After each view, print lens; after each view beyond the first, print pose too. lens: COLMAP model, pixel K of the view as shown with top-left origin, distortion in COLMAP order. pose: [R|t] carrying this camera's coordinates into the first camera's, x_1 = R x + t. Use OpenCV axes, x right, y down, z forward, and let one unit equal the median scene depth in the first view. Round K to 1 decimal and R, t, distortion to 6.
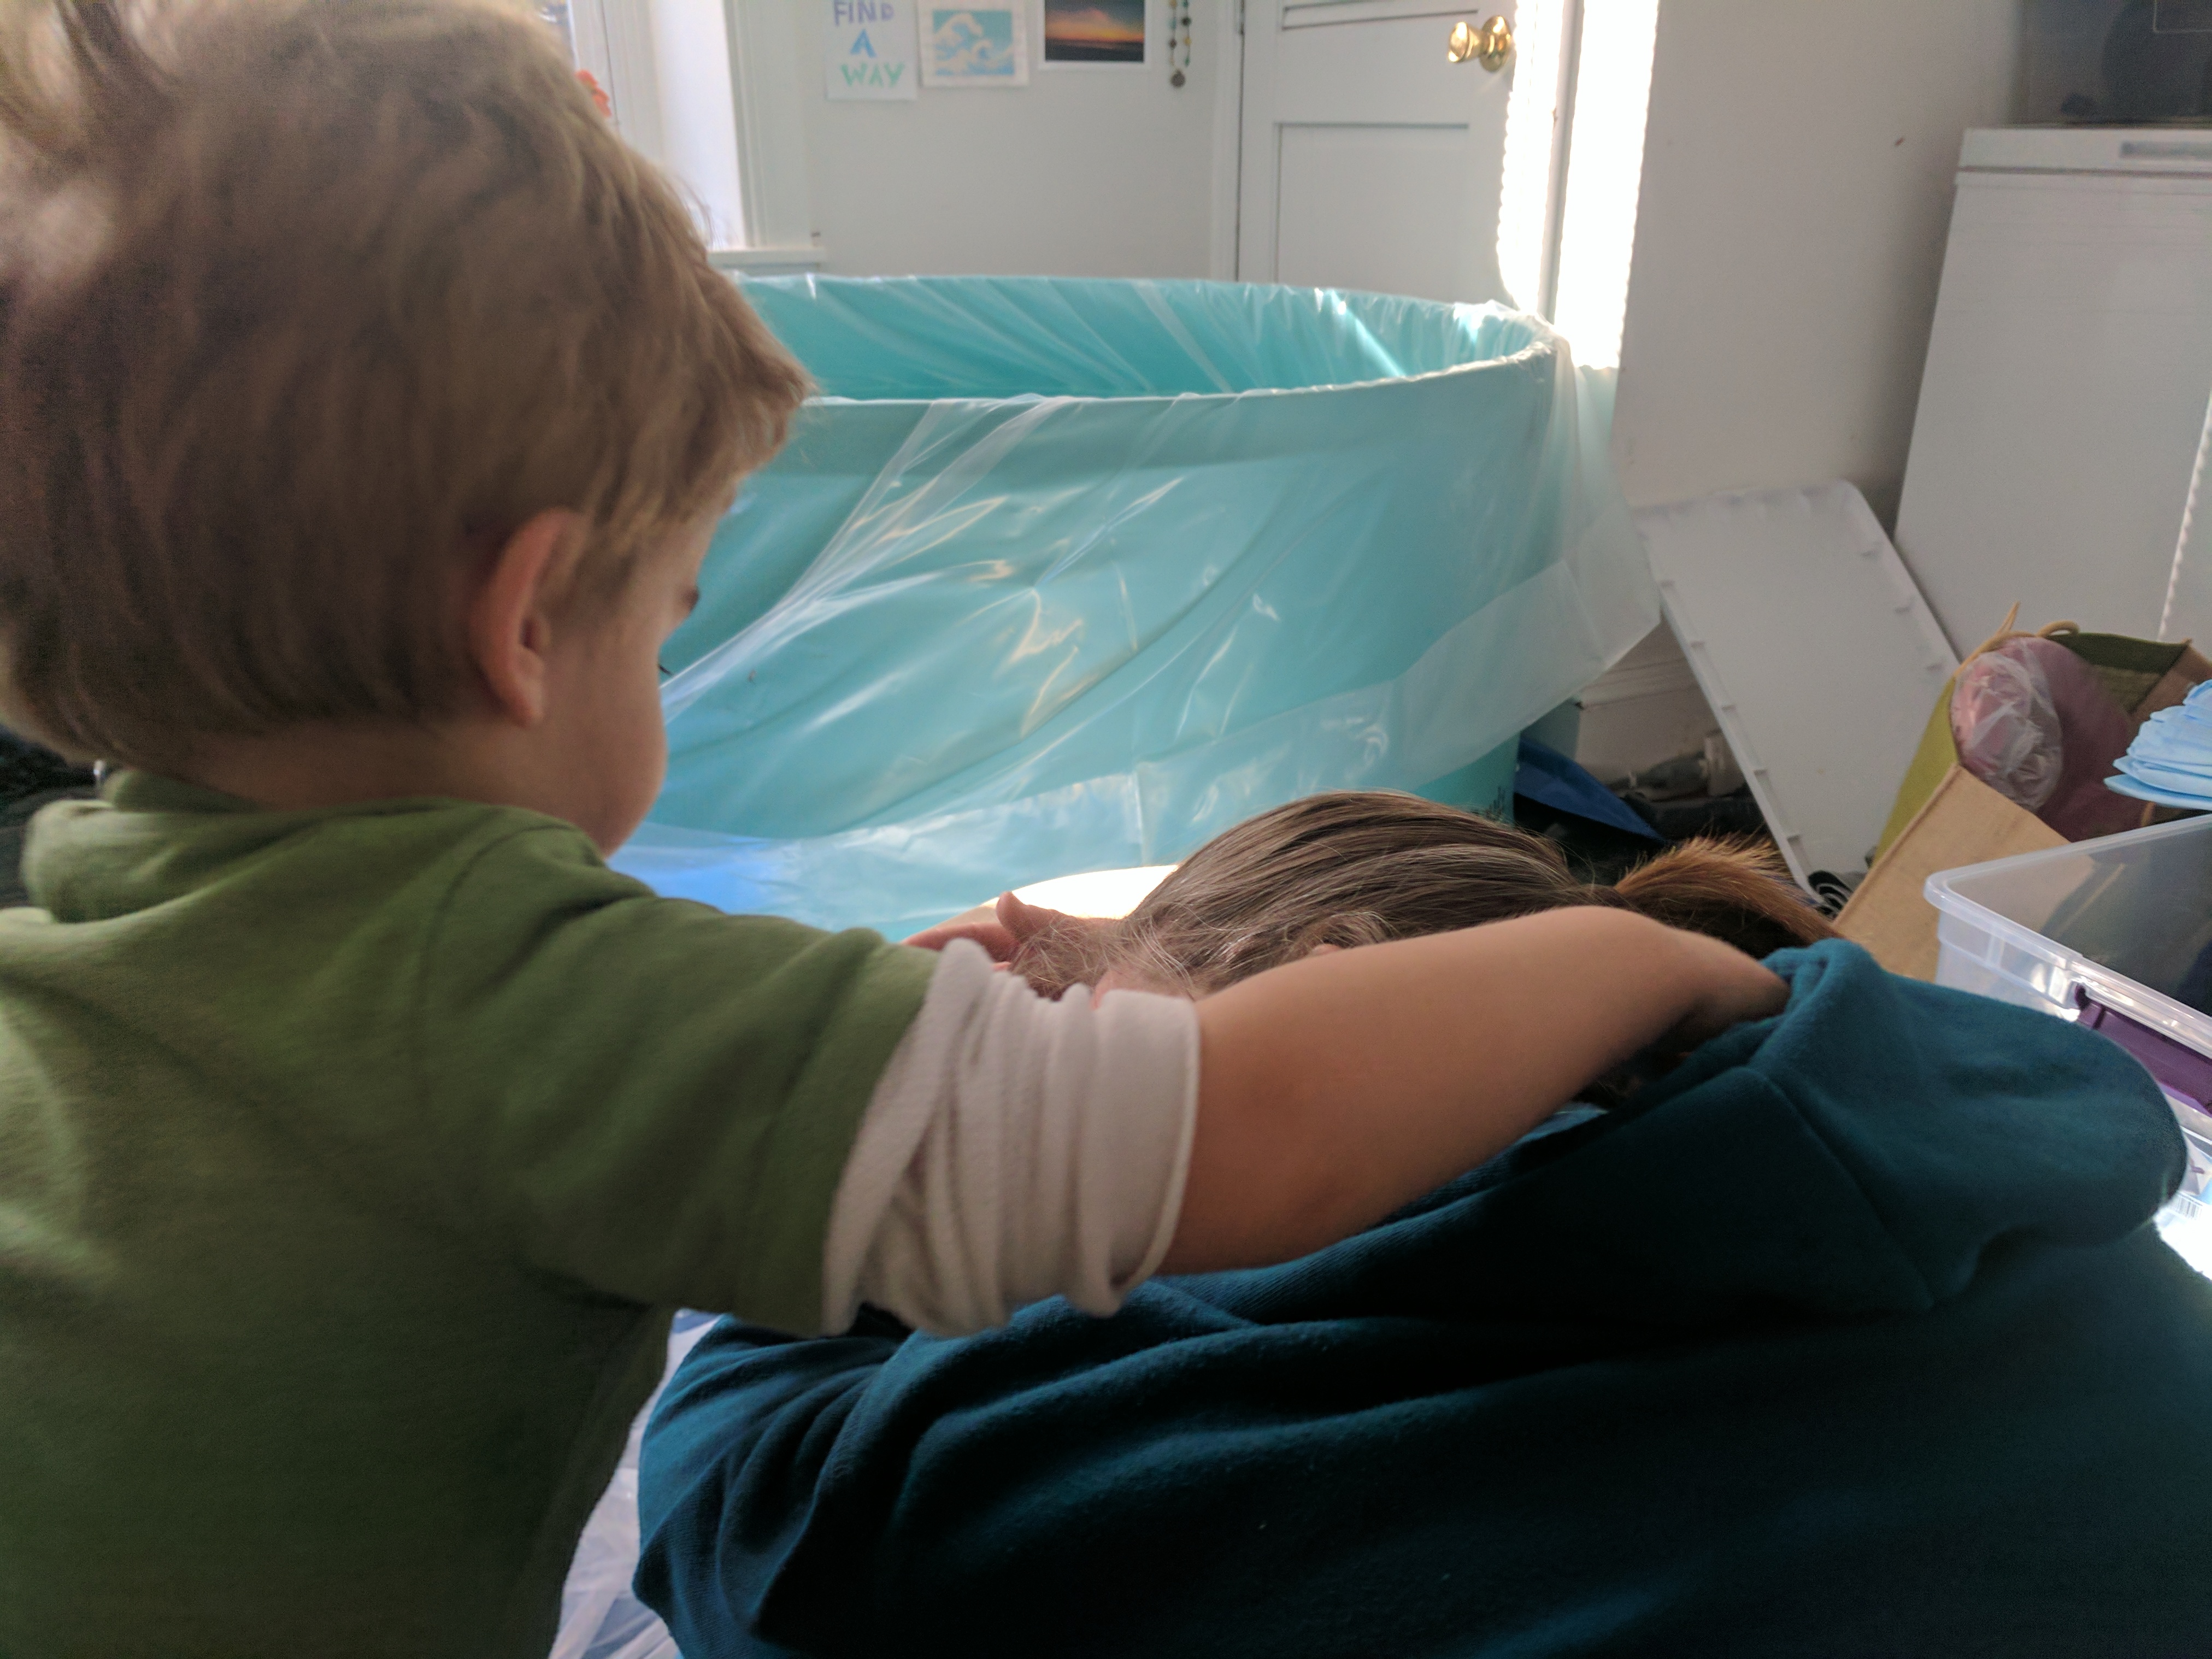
lens RADIAL K [[1681.6, 0, 1106.0], [0, 1681.6, 829.5], [0, 0, 1]] dist [-0.031771, 0.061683]
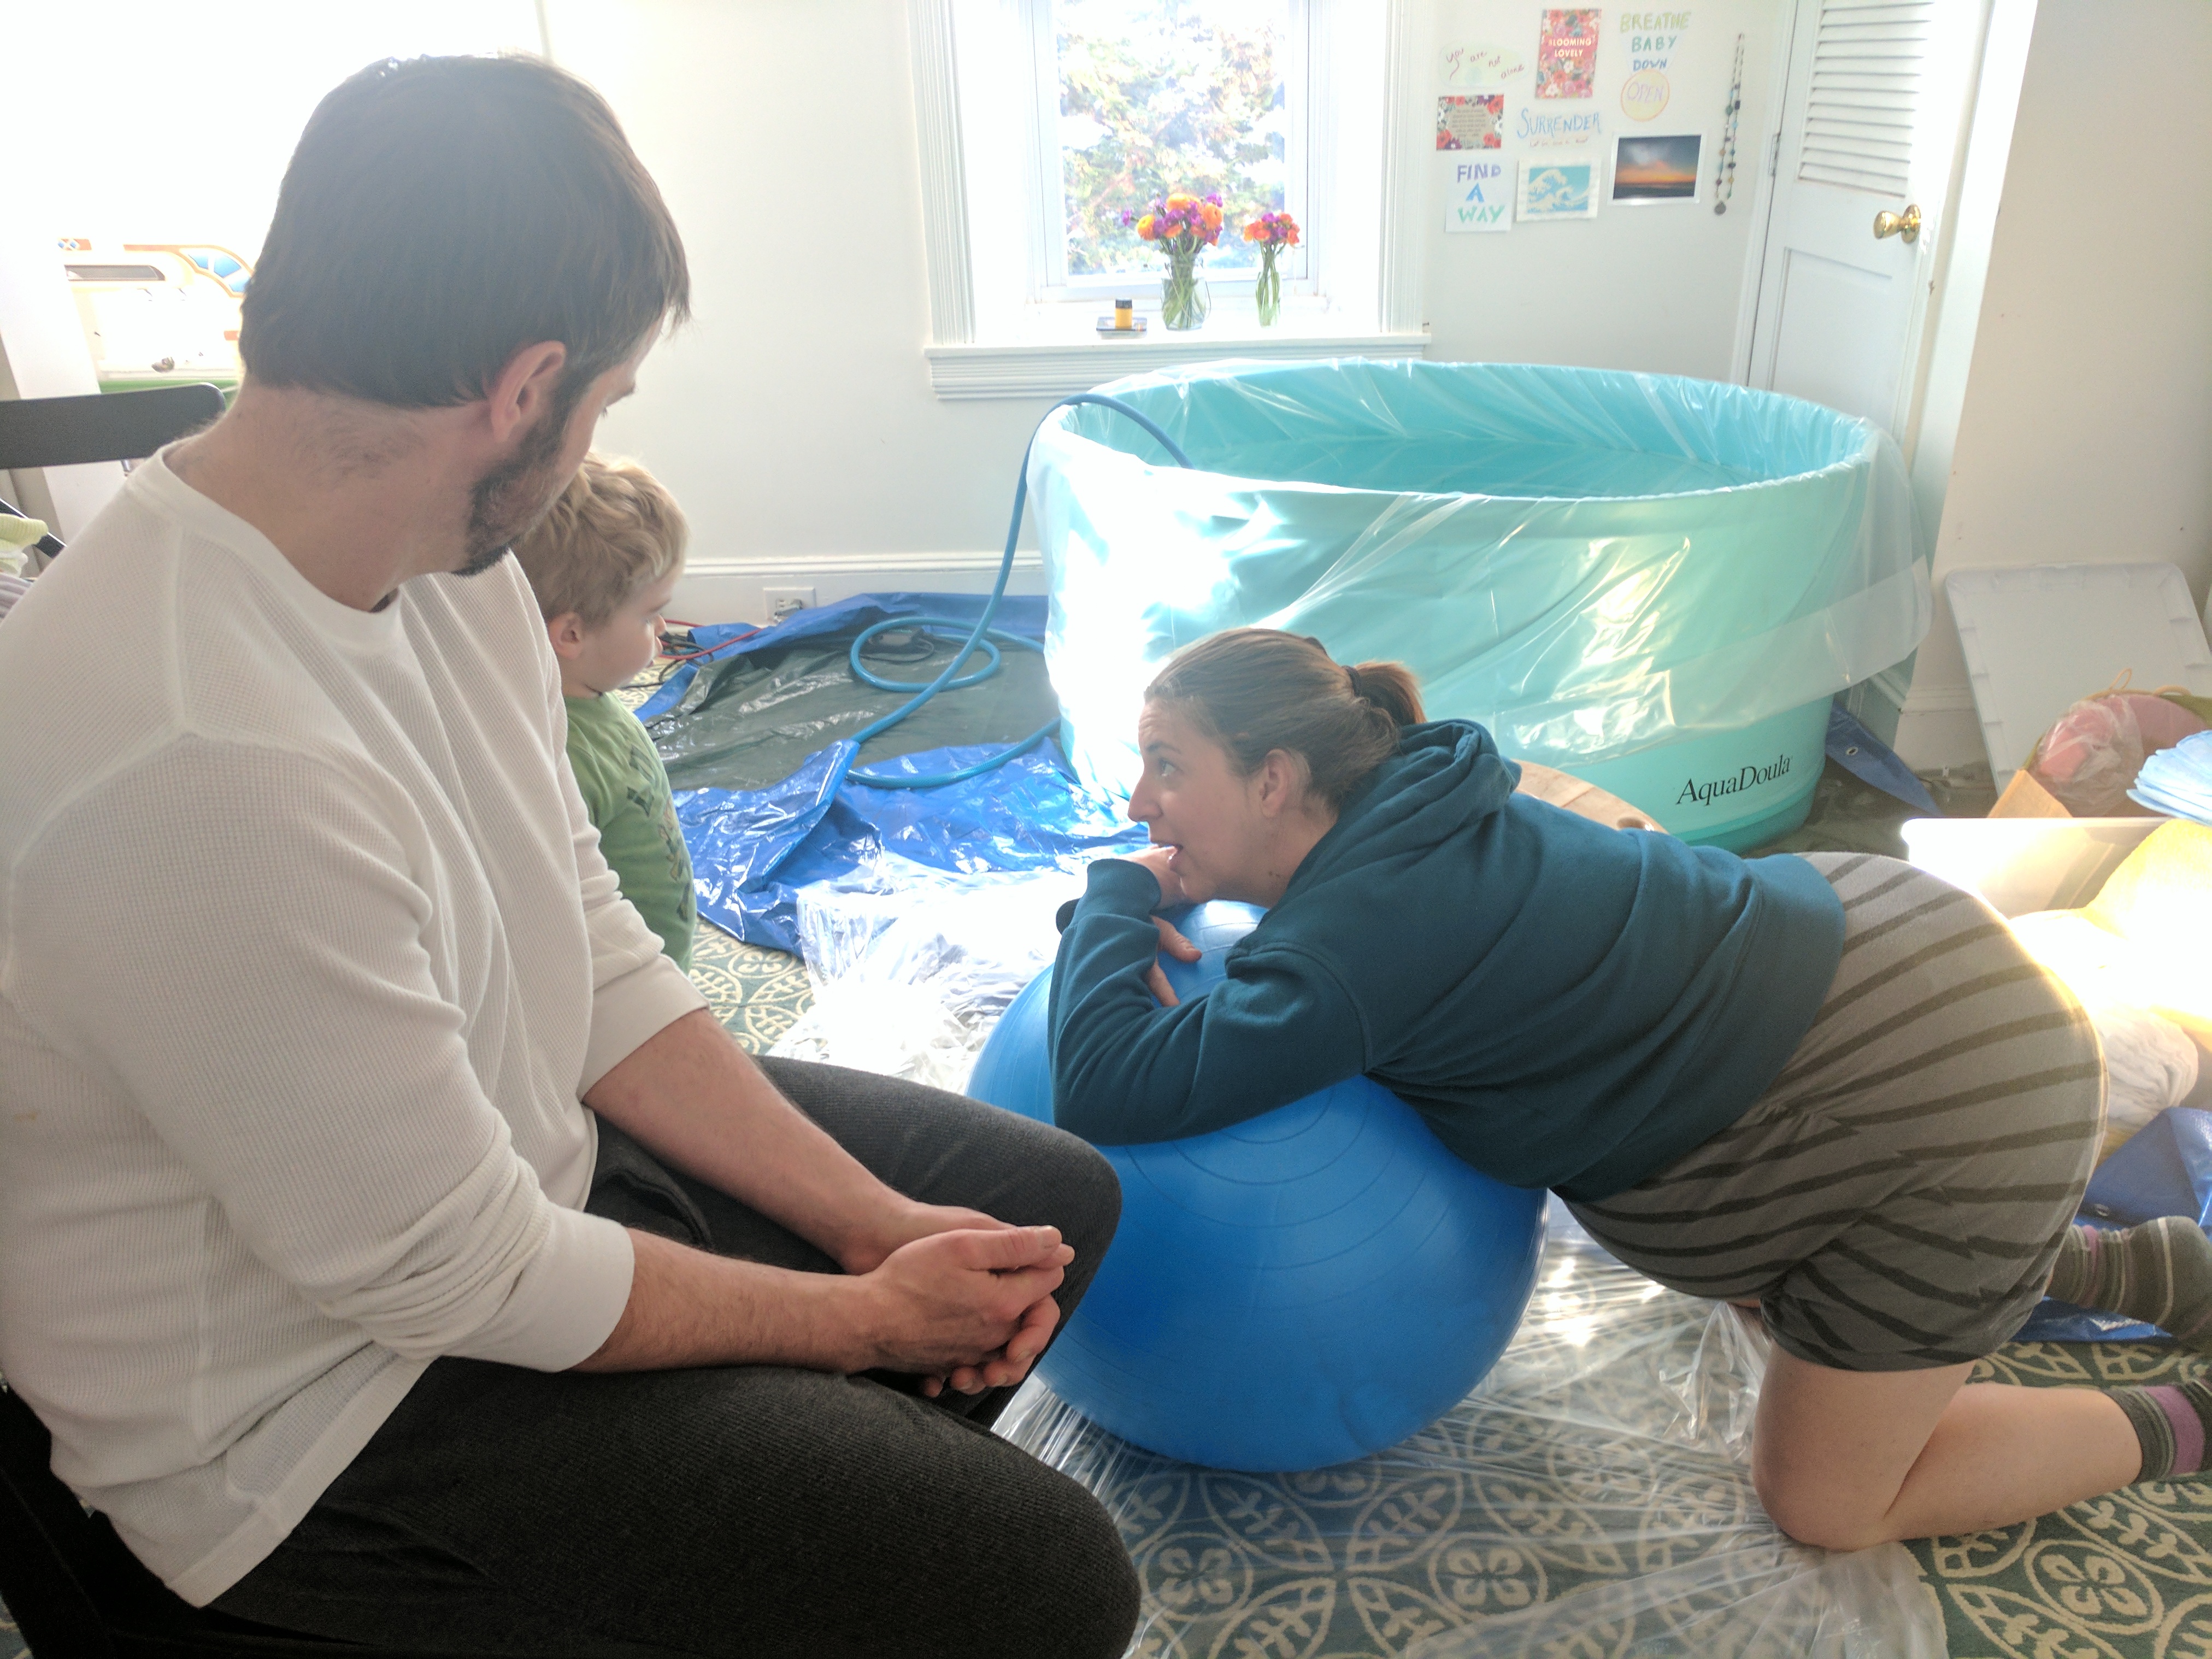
lens RADIAL K [[1681.6, 0, 1106.0], [0, 1681.6, 829.5], [0, 0, 1]] dist [-0.031771, 0.061683]
pose [[0.913245, 0.149456, -0.379008, 0.188429], [-0.135273, 0.988743, 0.063948, 0.019481], [0.384299, -0.007131, 0.923181, -0.443333]]
